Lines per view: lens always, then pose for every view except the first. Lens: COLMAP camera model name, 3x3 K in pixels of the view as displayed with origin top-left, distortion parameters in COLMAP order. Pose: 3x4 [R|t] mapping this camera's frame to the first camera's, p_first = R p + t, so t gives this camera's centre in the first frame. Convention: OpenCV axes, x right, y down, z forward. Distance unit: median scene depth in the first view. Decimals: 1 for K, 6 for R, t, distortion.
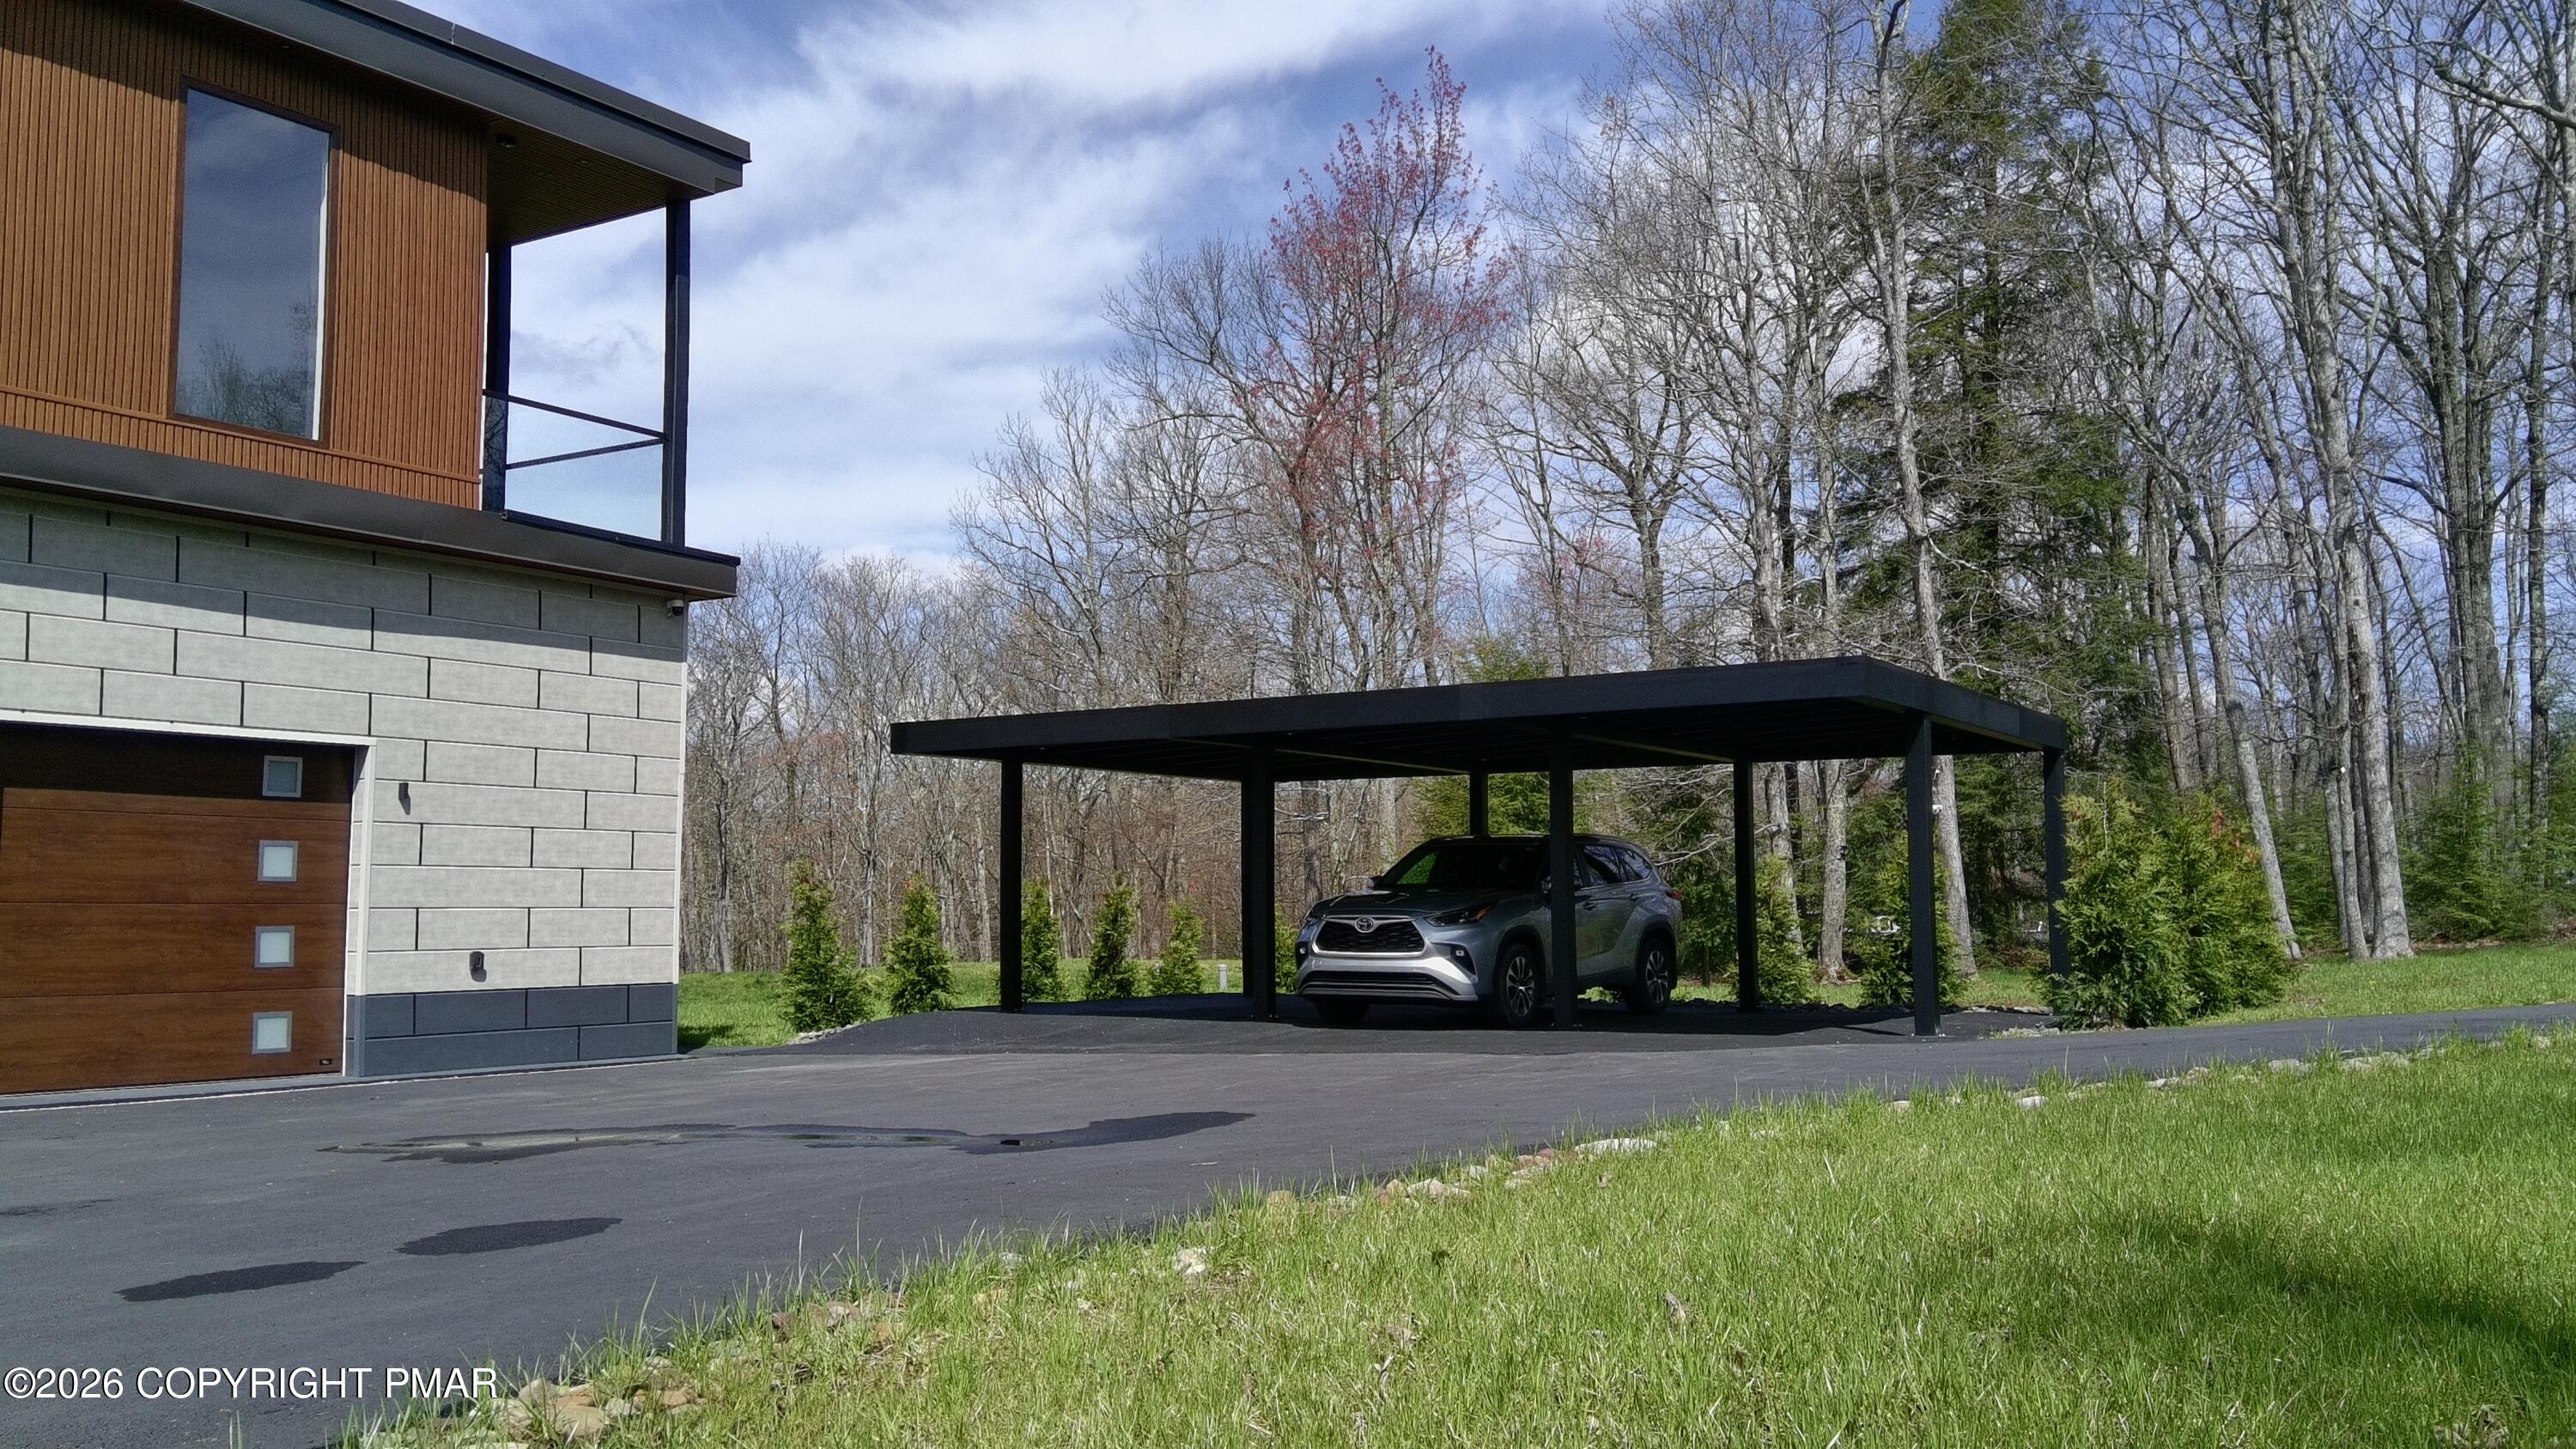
lens RADIAL K [[2132.0, 0, 1288.0], [0, 2132.0, 724.5], [0, 0, 1]] dist [0.116988, -0.163328]
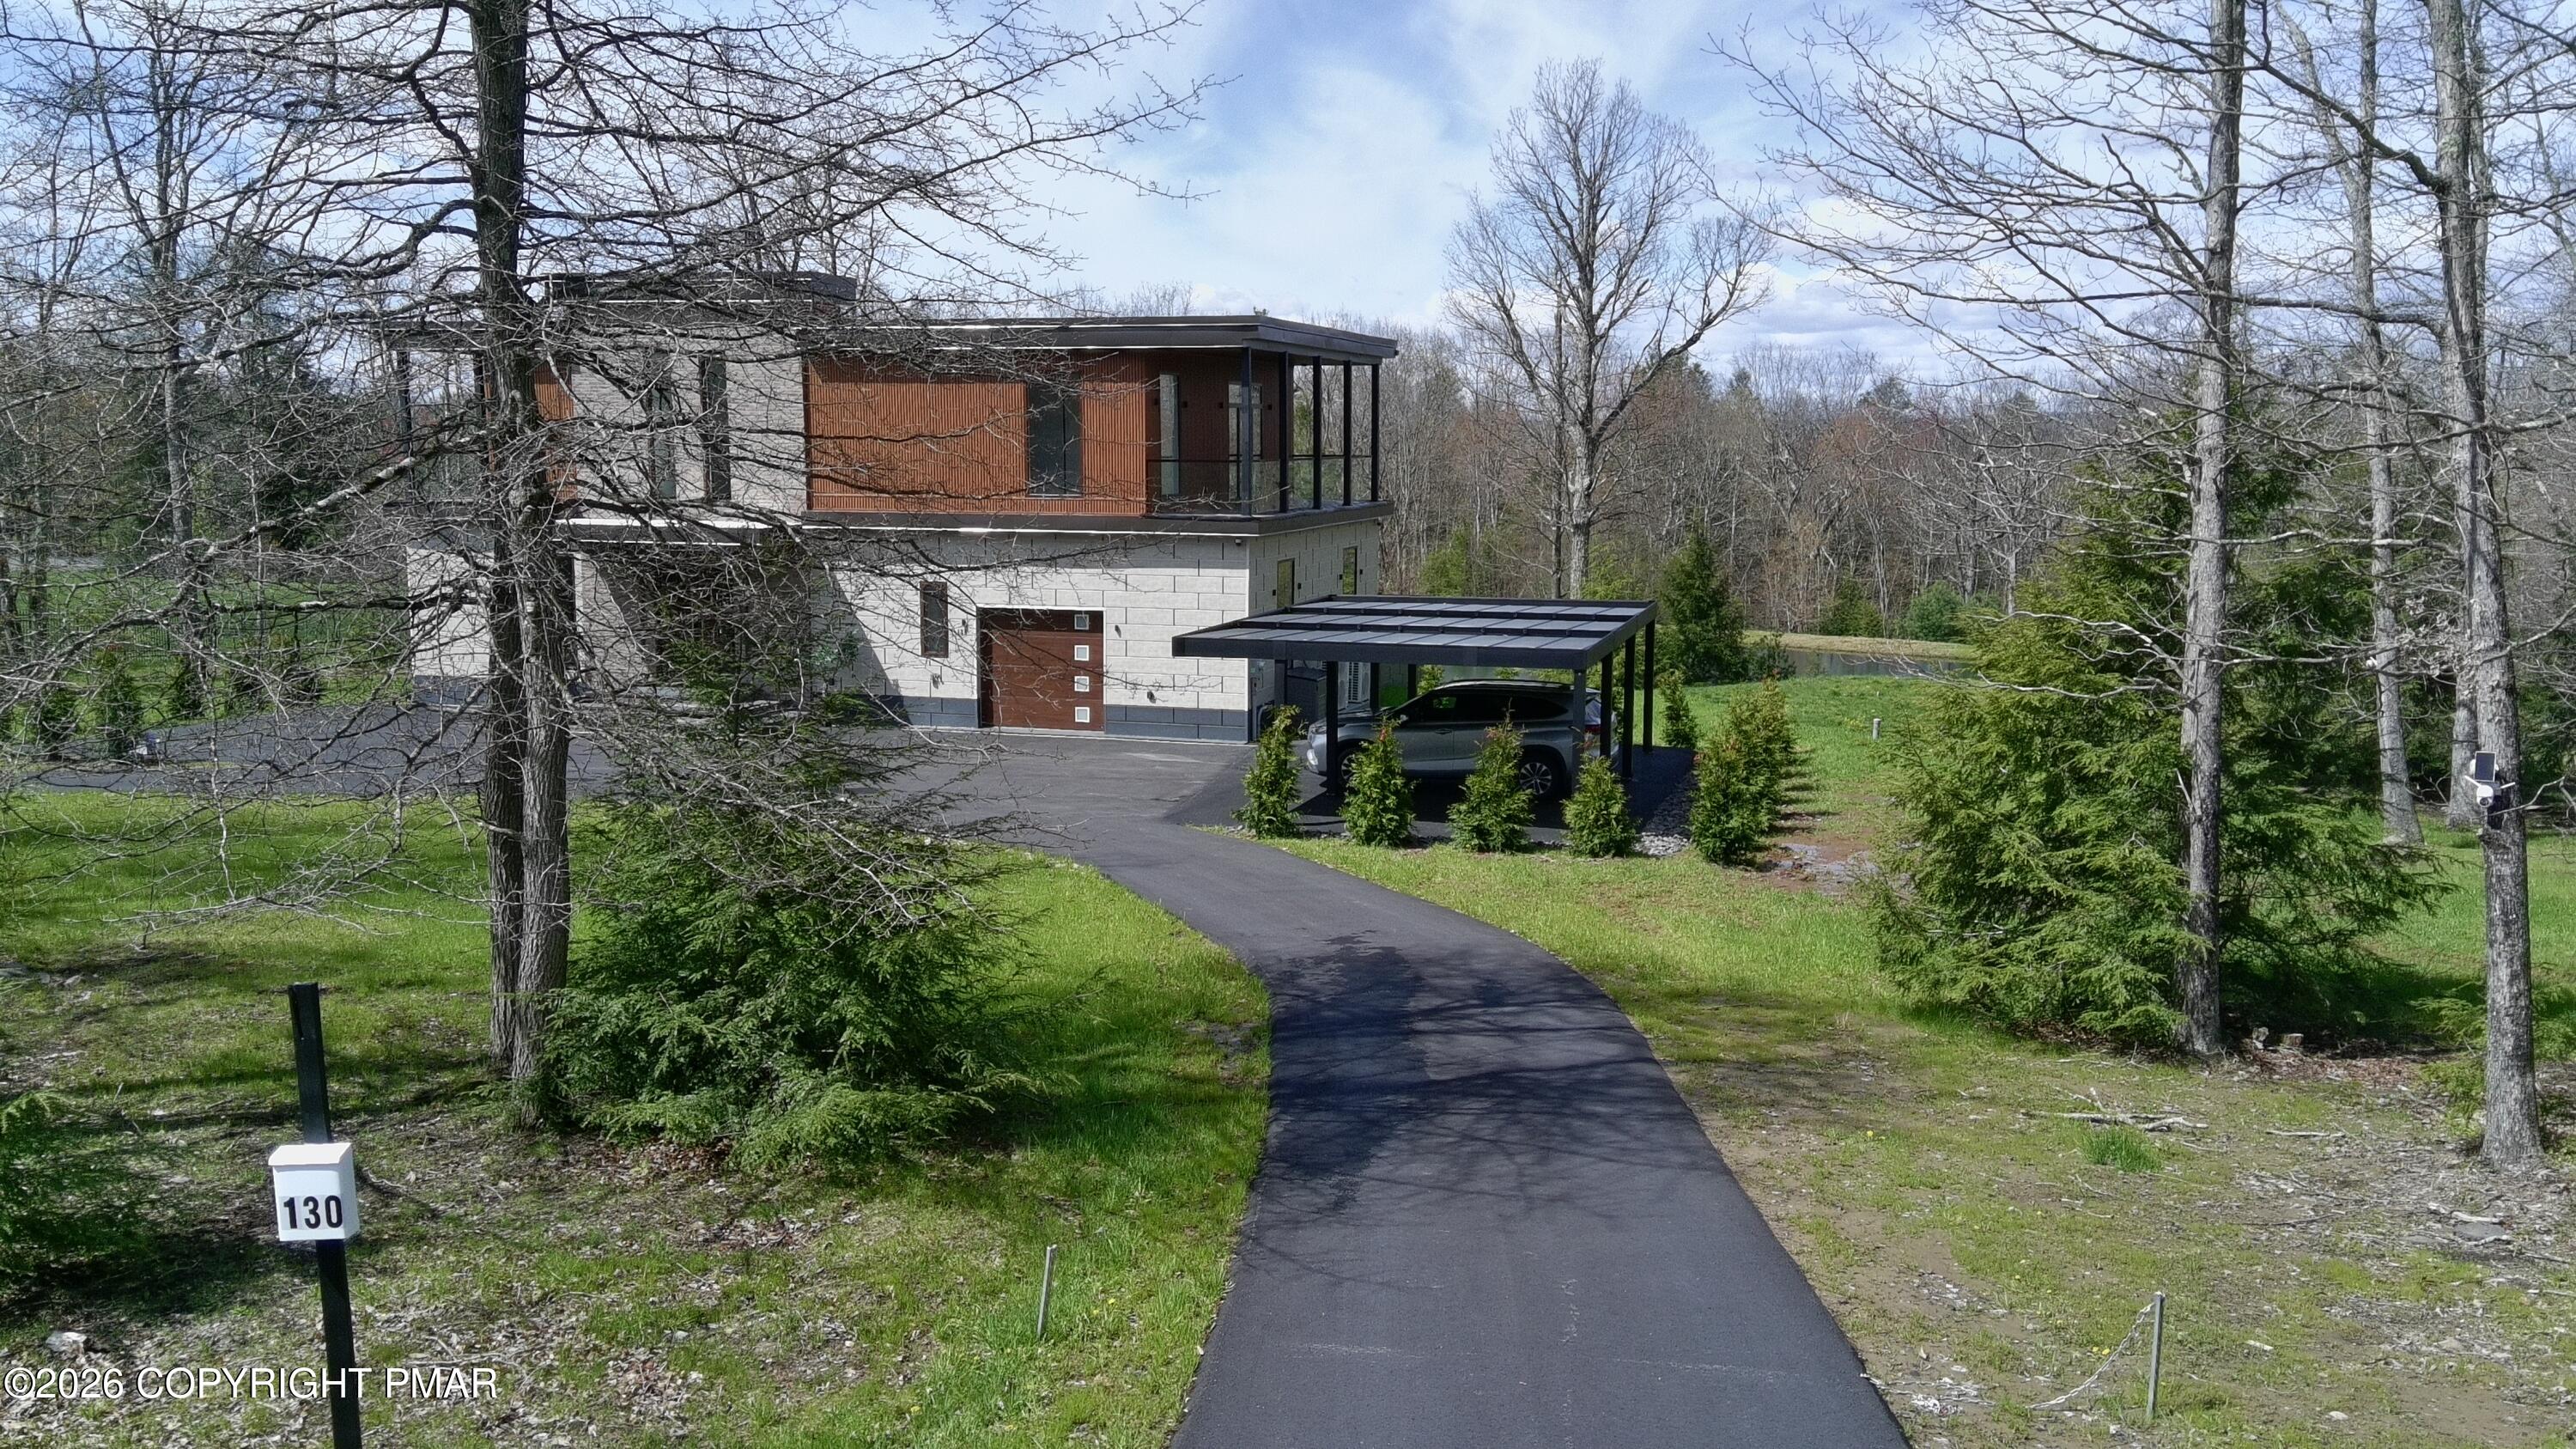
lens RADIAL K [[2132.0, 0, 1288.0], [0, 2132.0, 724.5], [0, 0, 1]] dist [0.116988, -0.163328]
pose [[0.288014, 0.135734, -0.947958, 2.062938], [0.077437, 0.983361, 0.164331, -0.256817], [0.954490, -0.120736, 0.272710, 0.476791]]
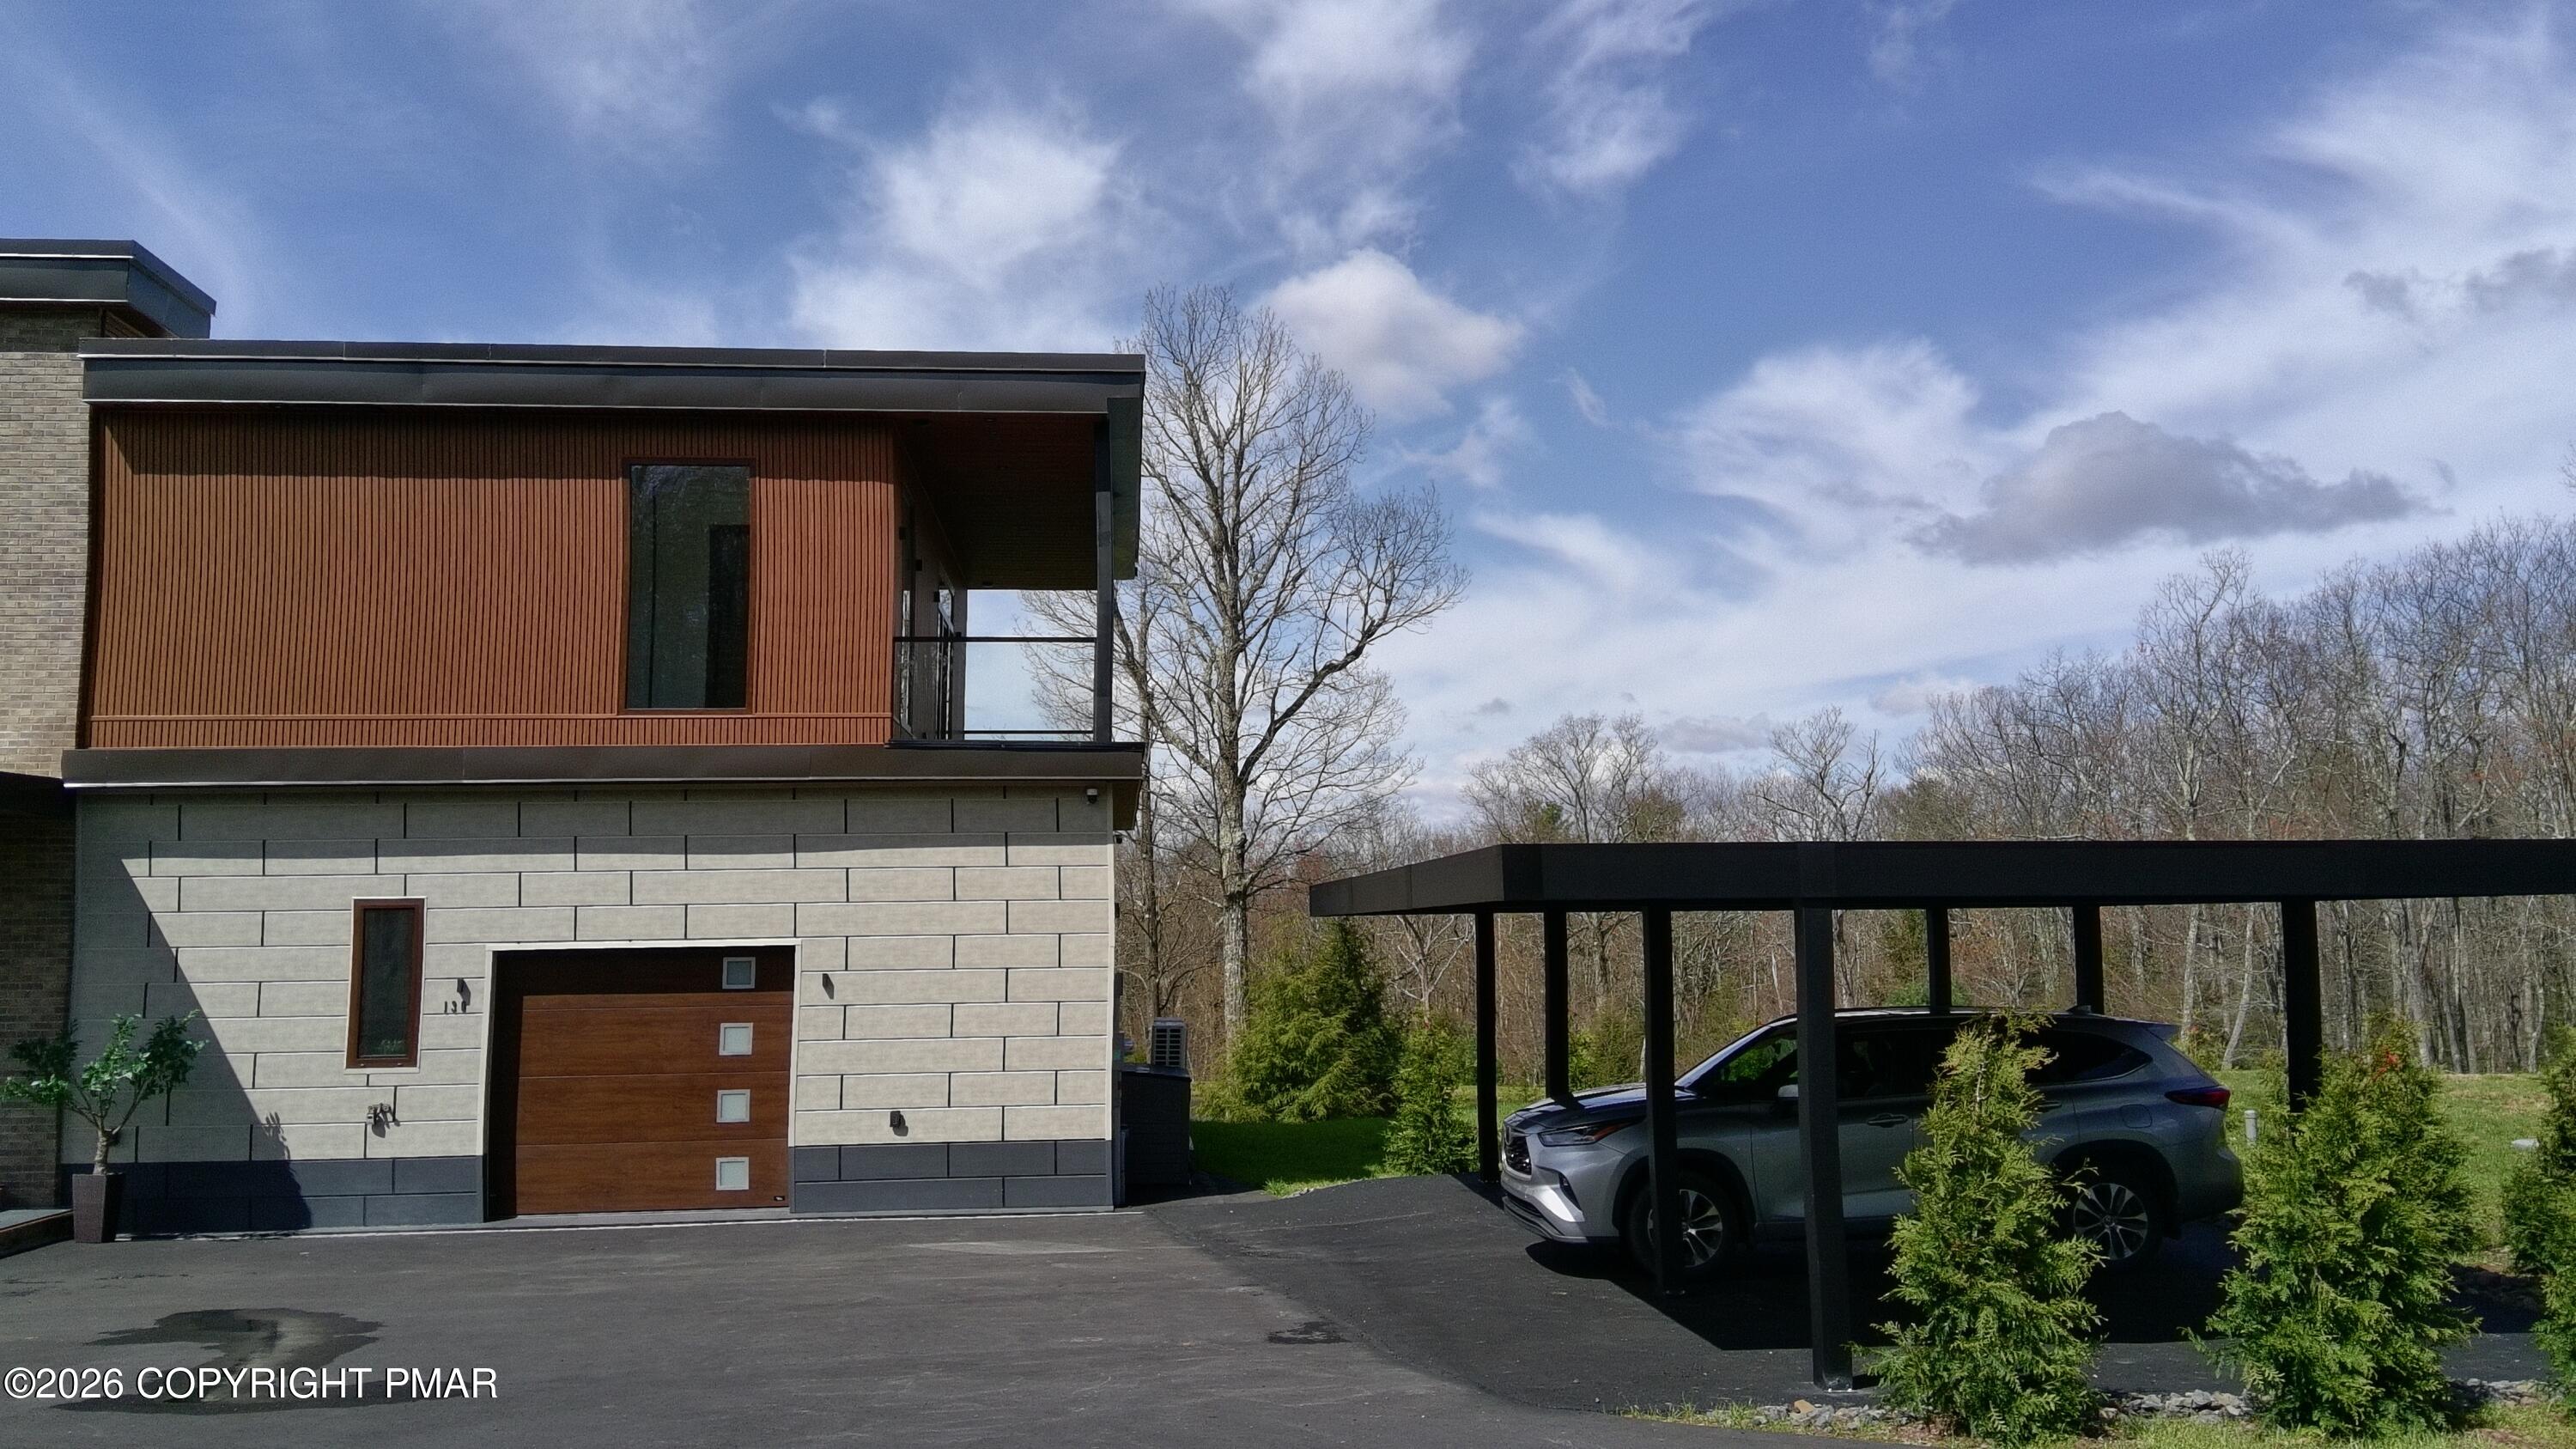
lens RADIAL K [[2132.0, 0, 1288.0], [0, 2132.0, 724.5], [0, 0, 1]] dist [0.116988, -0.163328]
pose [[0.611870, -0.078415, -0.787062, 0.720603], [0.079270, 0.996143, -0.037620, -0.046859], [0.786976, -0.039372, 0.615726, 0.452660]]
